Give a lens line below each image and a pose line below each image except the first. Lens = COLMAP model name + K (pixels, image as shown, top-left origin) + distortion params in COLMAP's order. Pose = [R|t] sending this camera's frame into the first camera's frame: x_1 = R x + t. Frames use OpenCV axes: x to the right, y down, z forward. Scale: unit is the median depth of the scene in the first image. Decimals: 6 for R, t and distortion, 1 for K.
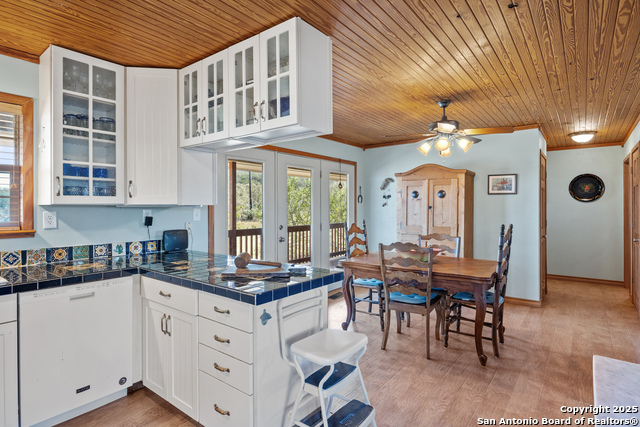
lens RADIAL K [[342.8, 0, 320.0], [0, 342.8, 207.1], [0, 0, 1]] dist [0.001618, -0.000455]
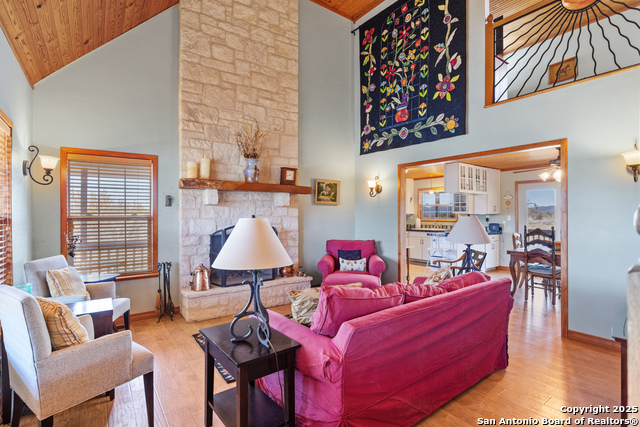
lens RADIAL K [[313.2, 0, 320.0], [0, 313.2, 213.5], [0, 0, 1]] dist [-0.000444, -0.000011]
pose [[-0.279562, 0.003229, -0.960122, 2.779958], [0.002356, 0.999994, 0.002677, -0.021397], [0.960125, -0.001514, -0.279568, 0.487979]]
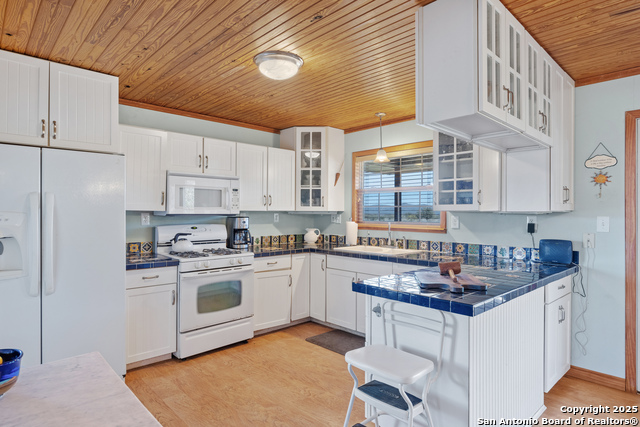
lens RADIAL K [[359.2, 0, 320.0], [0, 359.2, 213.5], [0, 0, 1]] dist [-0.002305, -0.000640]
pose [[-0.149831, 0.005839, -0.988694, 0.714235], [-0.005611, 0.999961, 0.006756, -0.003995], [0.988696, 0.006560, -0.149792, 0.671834]]
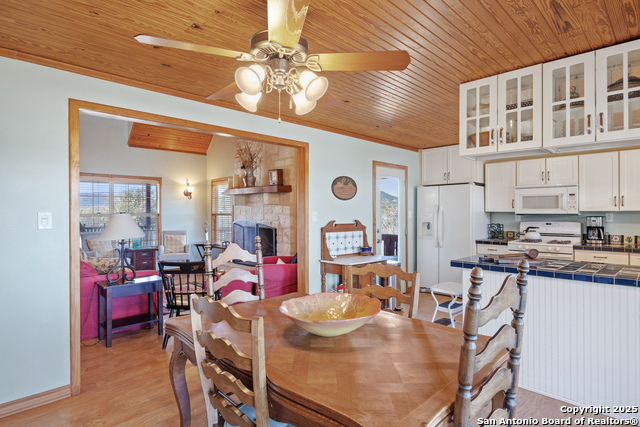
lens RADIAL K [[359.2, 0, 320.0], [0, 359.2, 213.5], [0, 0, 1]] dist [-0.002305, -0.000640]
pose [[-0.993303, 0.006219, 0.115367, 0.373320], [0.006870, 0.999963, 0.005247, -0.010516], [-0.115330, 0.006004, -0.993309, 2.117089]]
